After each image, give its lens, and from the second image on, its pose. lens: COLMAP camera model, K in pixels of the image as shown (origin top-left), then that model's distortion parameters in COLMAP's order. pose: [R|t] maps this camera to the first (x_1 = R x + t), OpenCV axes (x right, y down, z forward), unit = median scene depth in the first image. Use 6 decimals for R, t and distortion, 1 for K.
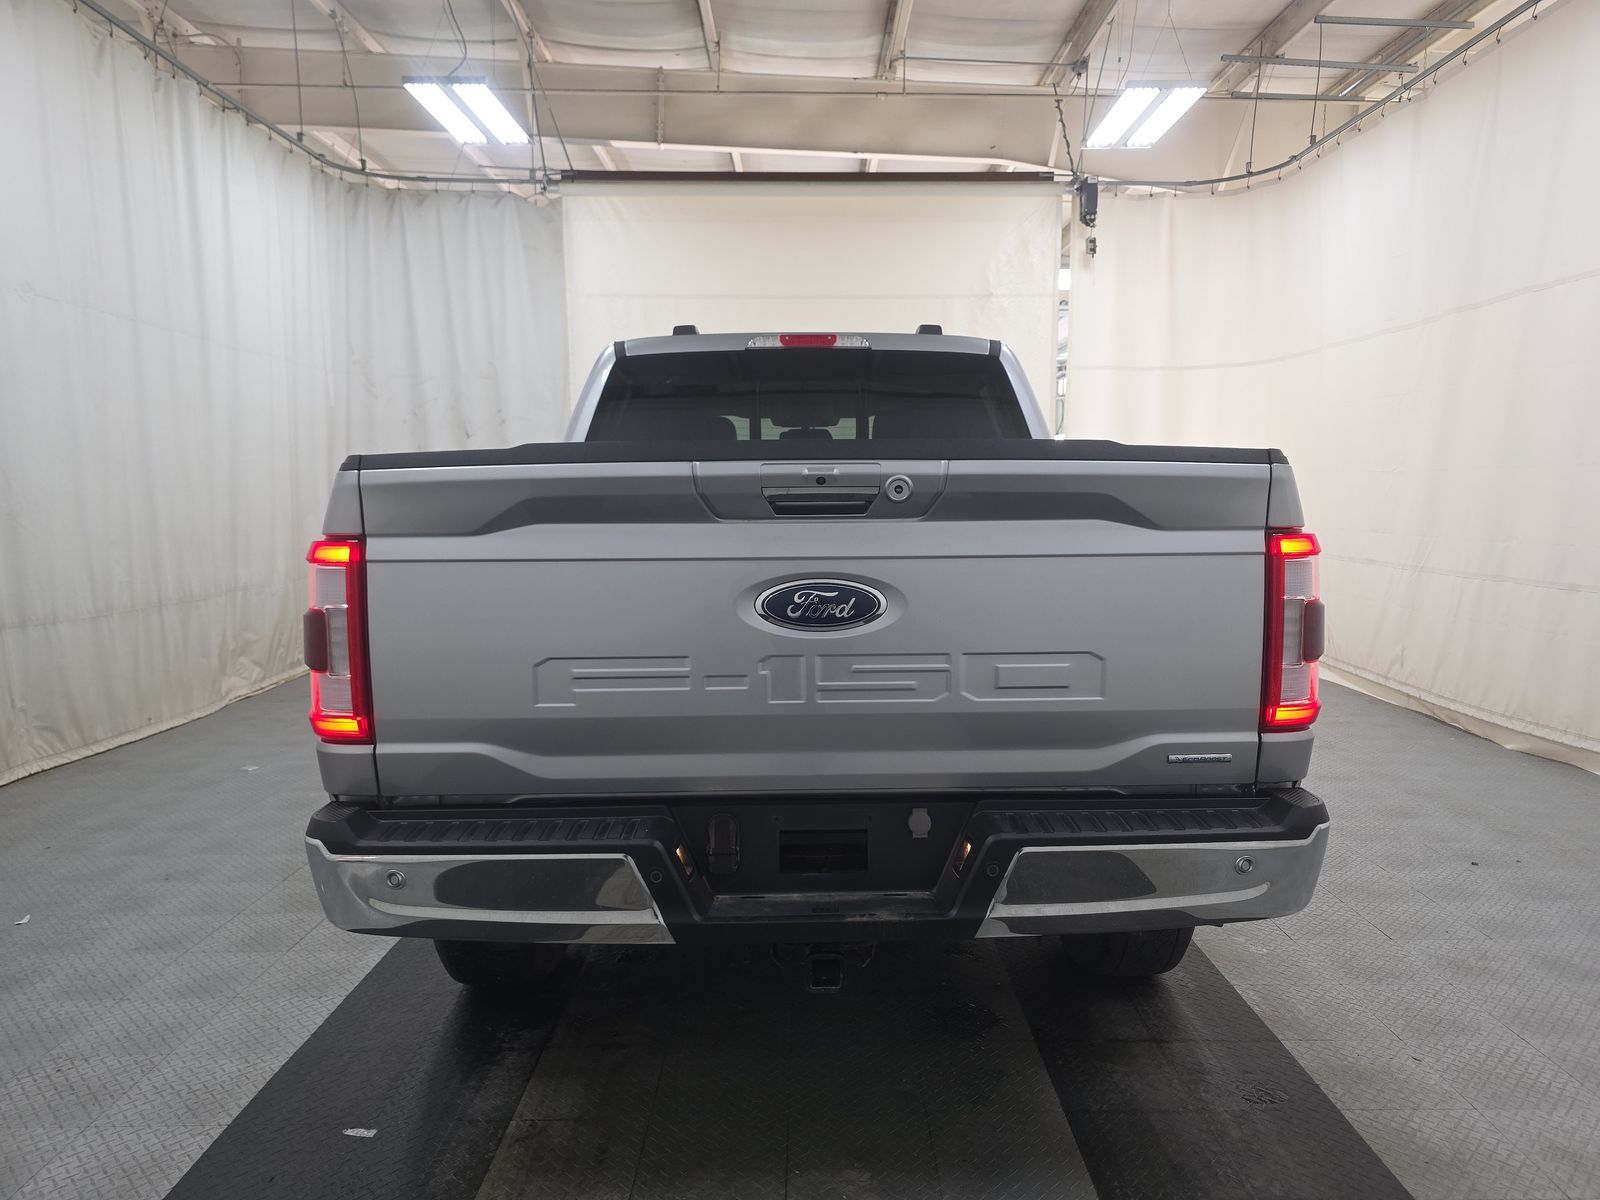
lens RADIAL K [[1074.4, 0, 815.4], [0, 1074.4, 601.9], [0, 0, 1]] dist [0.069384, -0.074114]
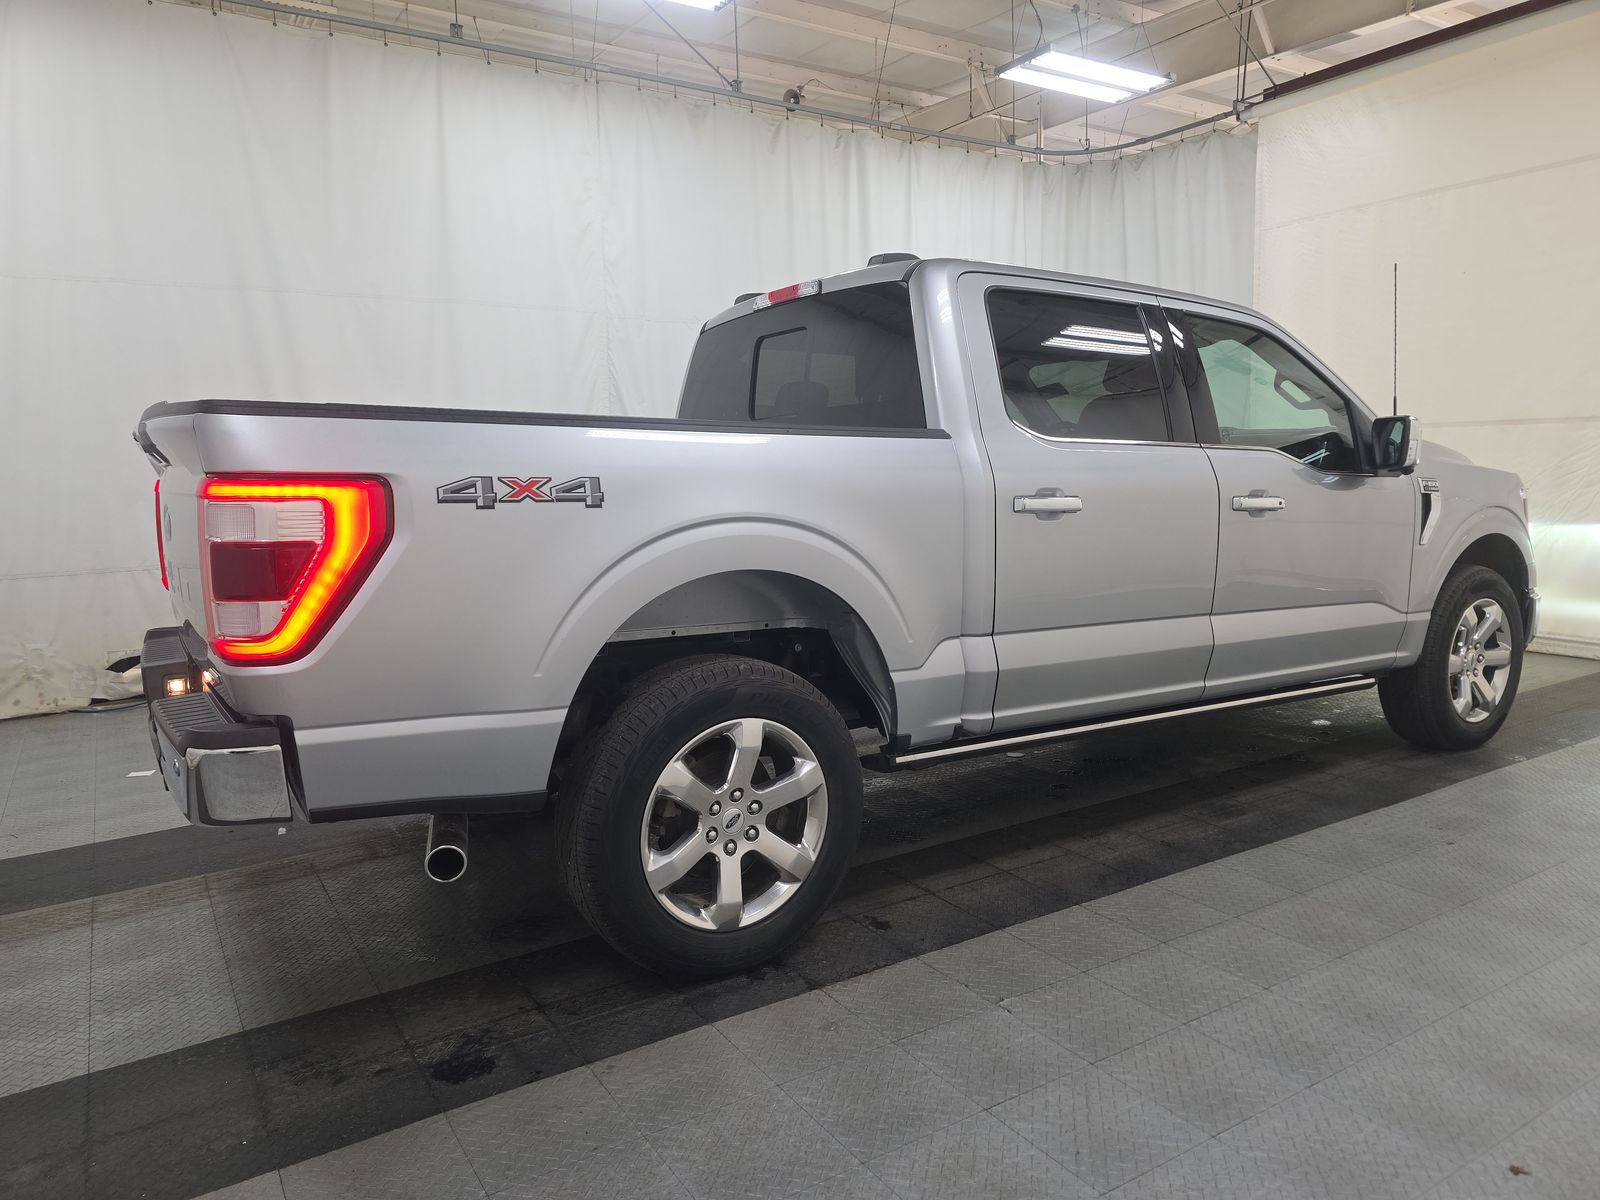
lens RADIAL K [[1074.4, 0, 815.4], [0, 1074.4, 601.9], [0, 0, 1]] dist [0.069384, -0.074114]
pose [[0.529176, 0.097045, -0.842945, 0.375299], [-0.067410, 0.995106, 0.072245, -0.013399], [0.845830, 0.018593, 0.533128, 0.207786]]
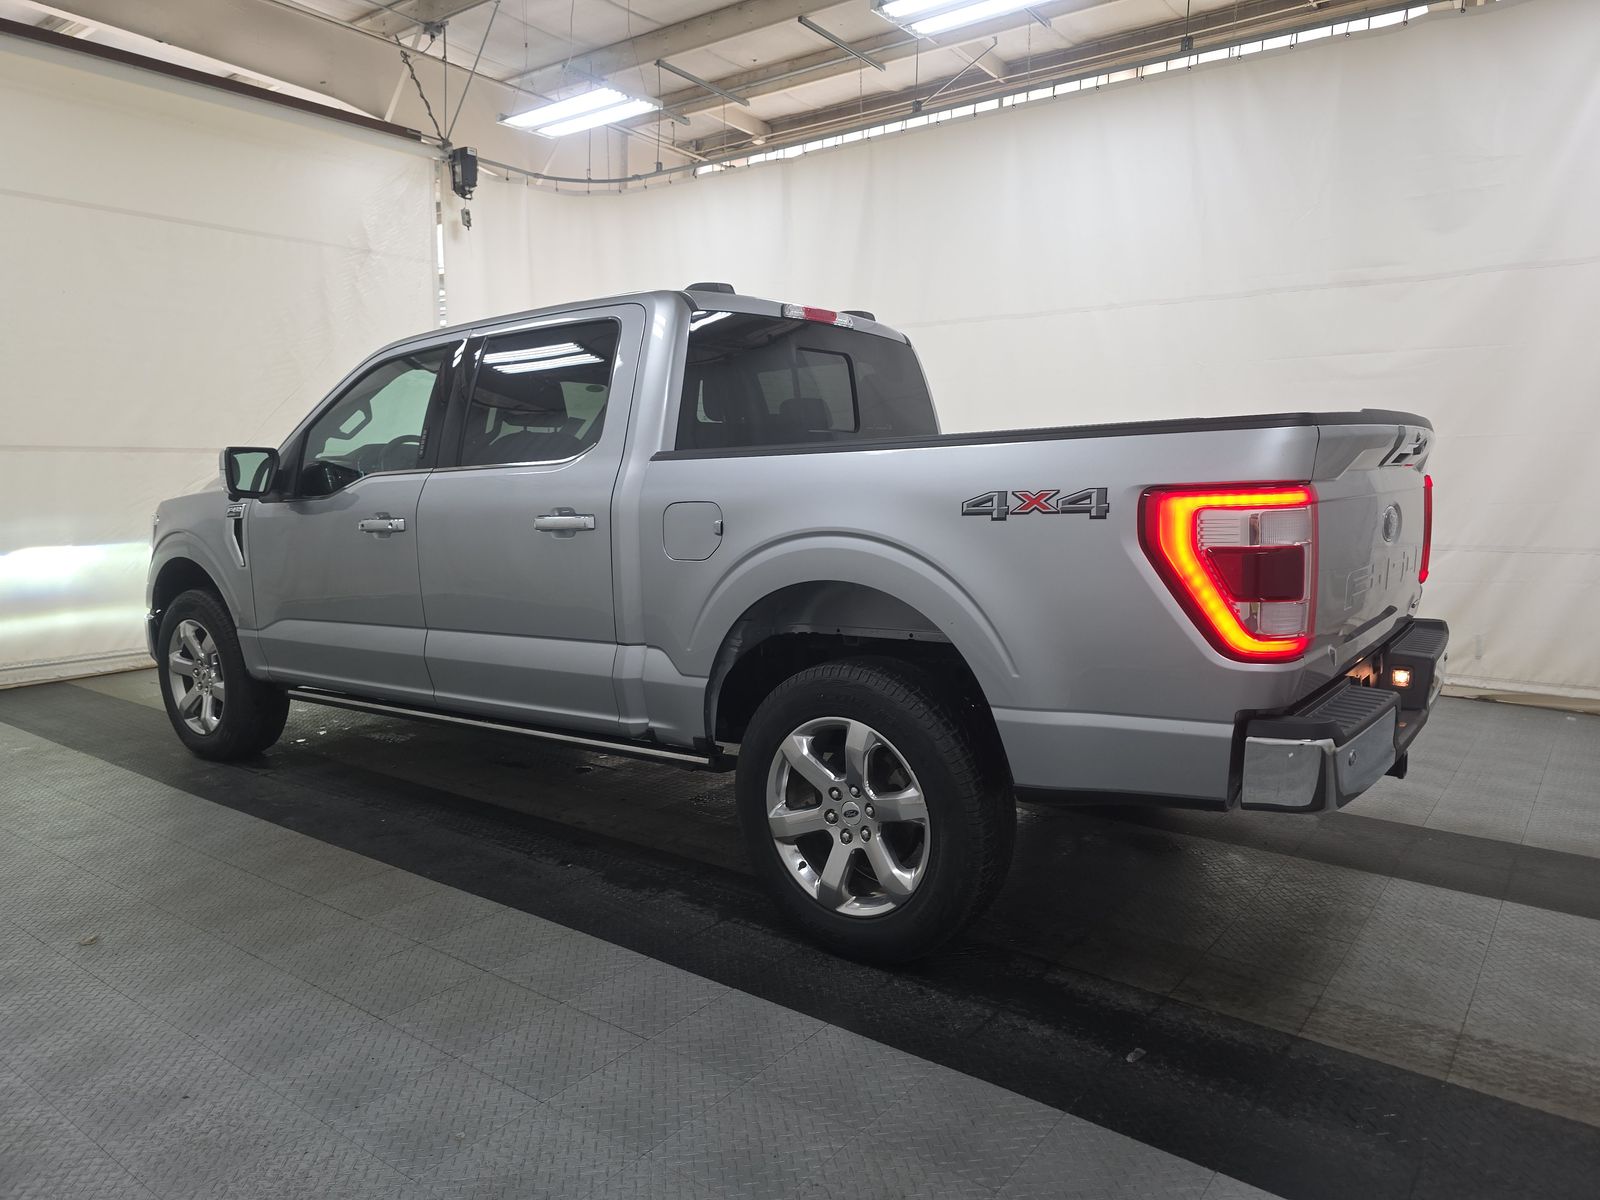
lens RADIAL K [[1074.4, 0, 815.4], [0, 1074.4, 601.9], [0, 0, 1]] dist [0.069384, -0.074114]
pose [[0.613232, -0.096247, 0.784017, -0.365882], [0.084034, 0.994865, 0.056403, -0.009660], [-0.785420, 0.031296, 0.618171, 0.151640]]
